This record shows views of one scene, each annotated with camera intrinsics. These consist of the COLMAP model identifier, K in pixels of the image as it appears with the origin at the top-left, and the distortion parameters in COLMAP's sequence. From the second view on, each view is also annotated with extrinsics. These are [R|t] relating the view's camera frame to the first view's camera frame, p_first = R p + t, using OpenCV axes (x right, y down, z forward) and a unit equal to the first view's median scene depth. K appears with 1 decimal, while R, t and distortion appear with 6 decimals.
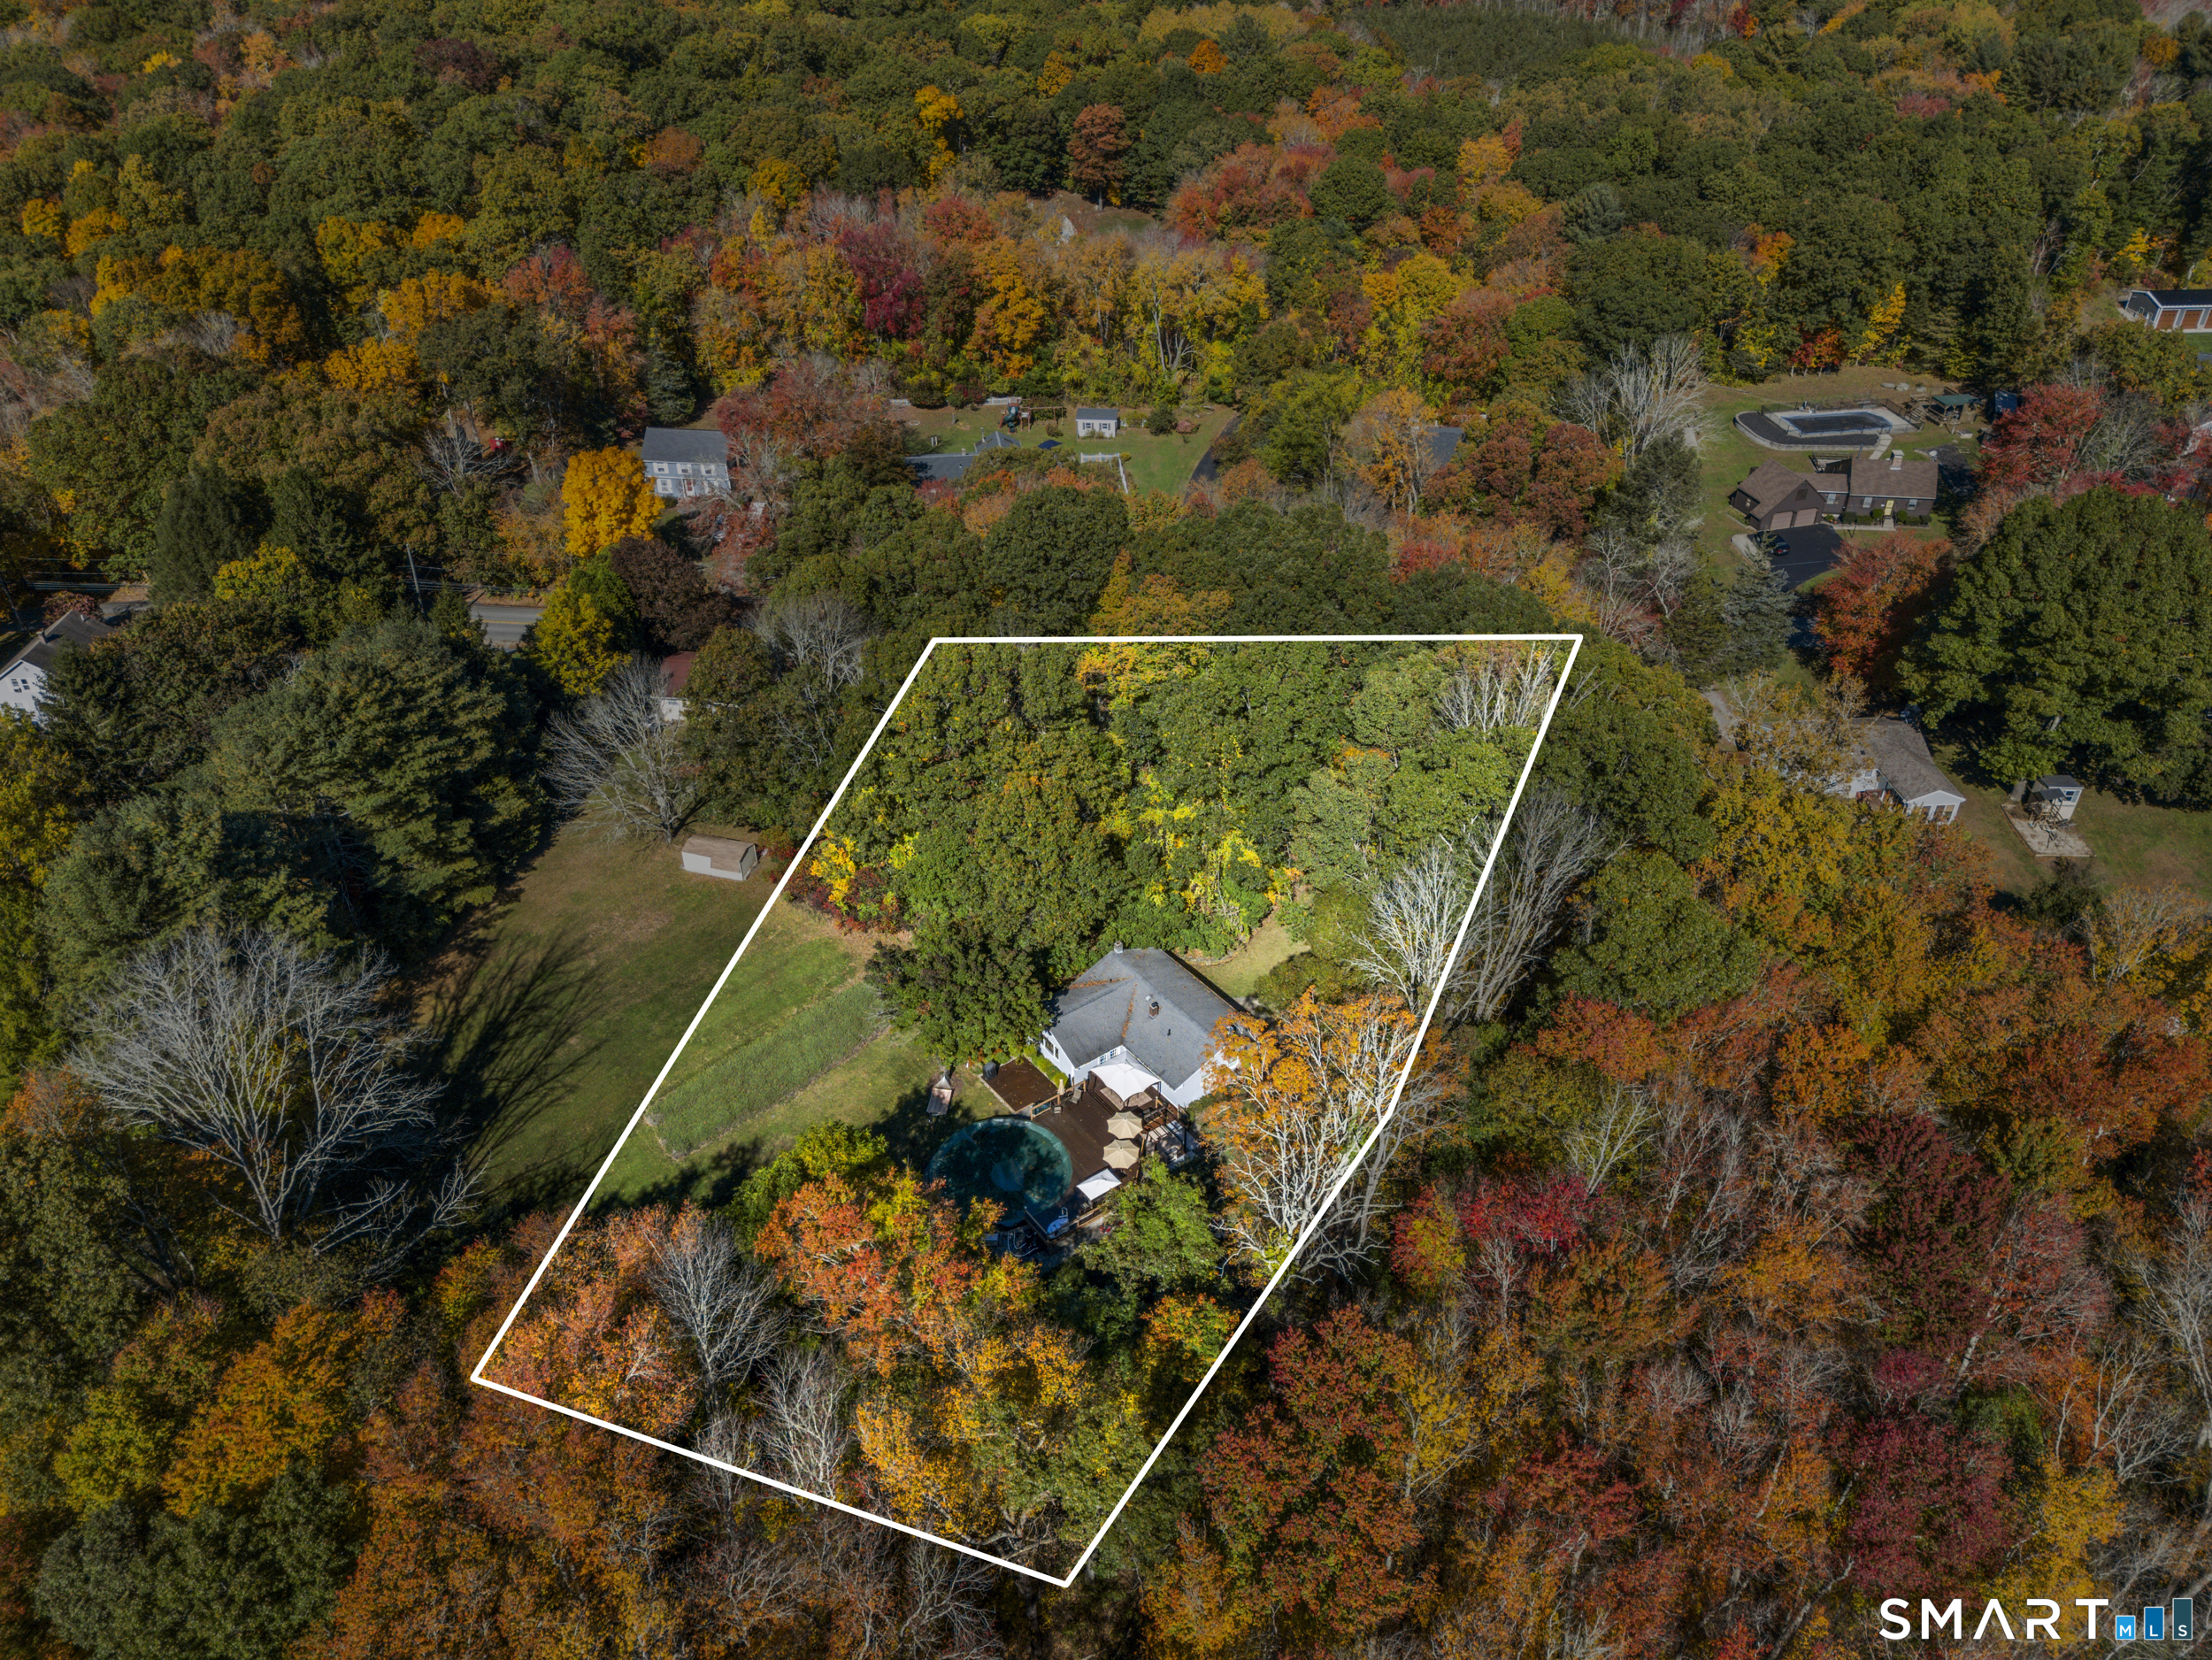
lens RADIAL K [[1598.2, 0, 1106.0], [0, 1598.2, 830.0], [0, 0, 1]] dist [-0.003650, -0.002756]
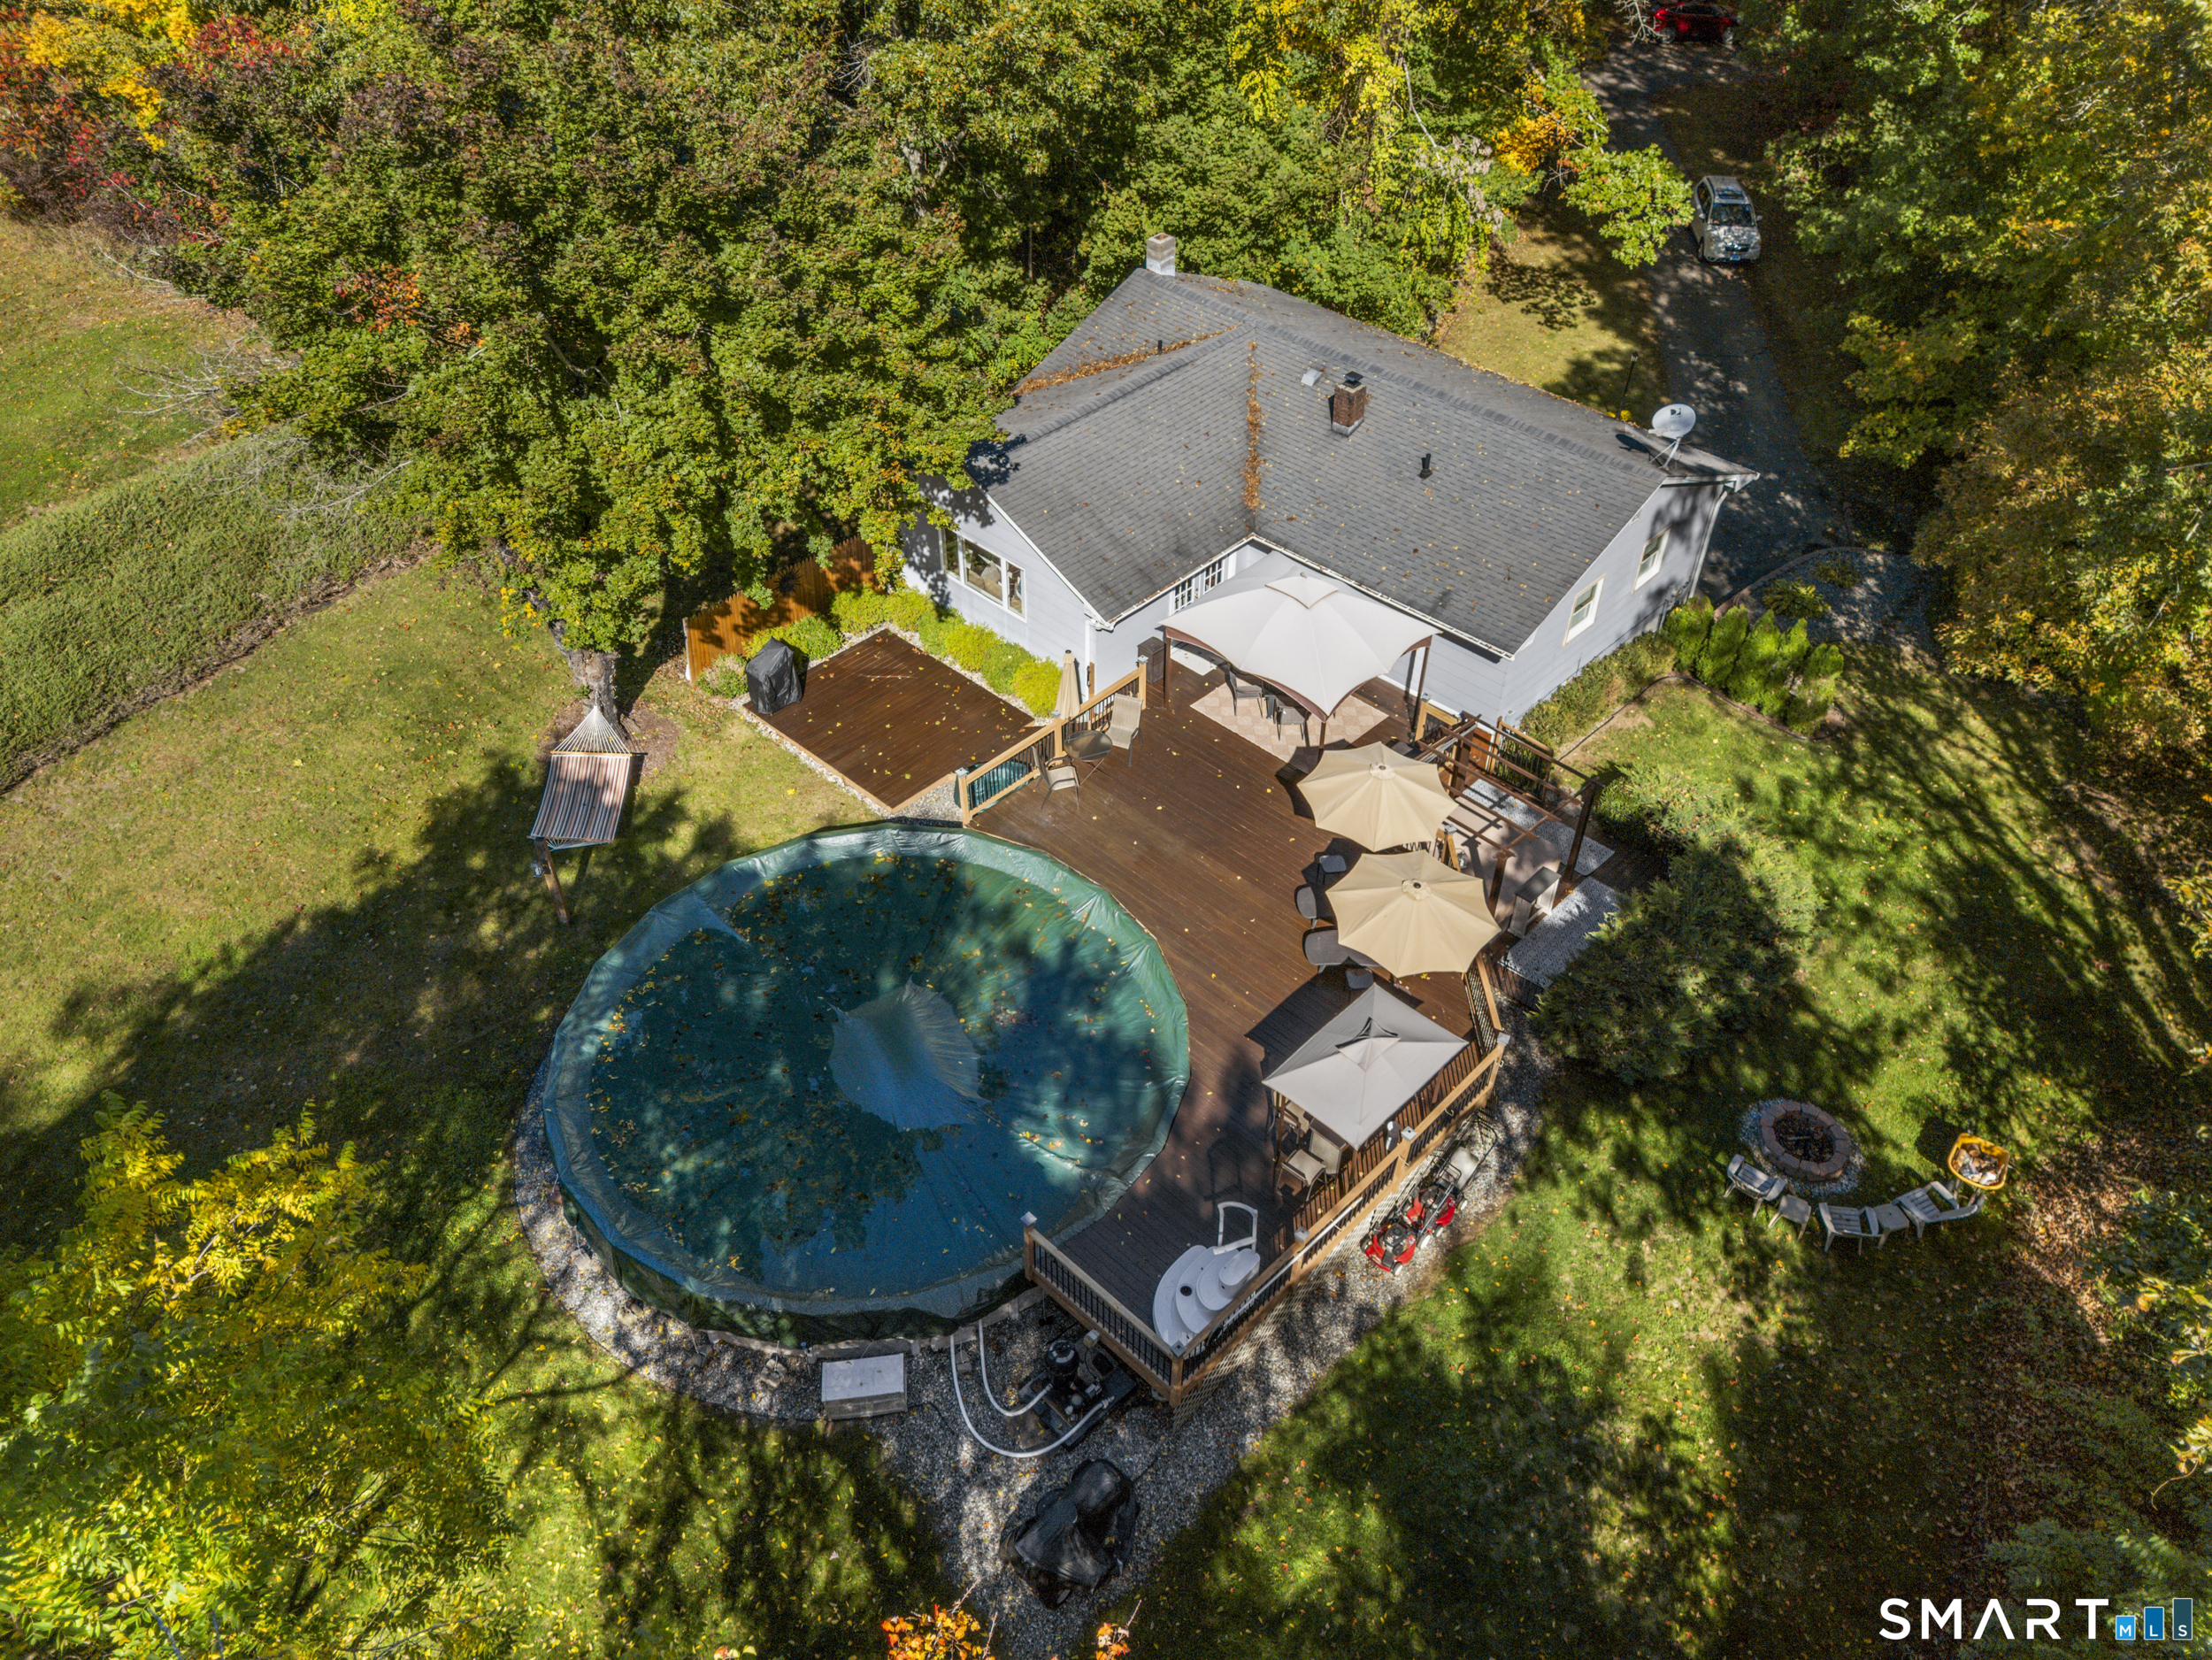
lens RADIAL K [[1598.2, 0, 1106.0], [0, 1598.2, 830.0], [0, 0, 1]] dist [-0.003650, -0.002756]
pose [[0.984893, -0.103139, 0.139100, -0.059259], [0.083169, 0.986303, 0.142444, 0.145451], [-0.151886, -0.128723, 0.979980, 0.737342]]
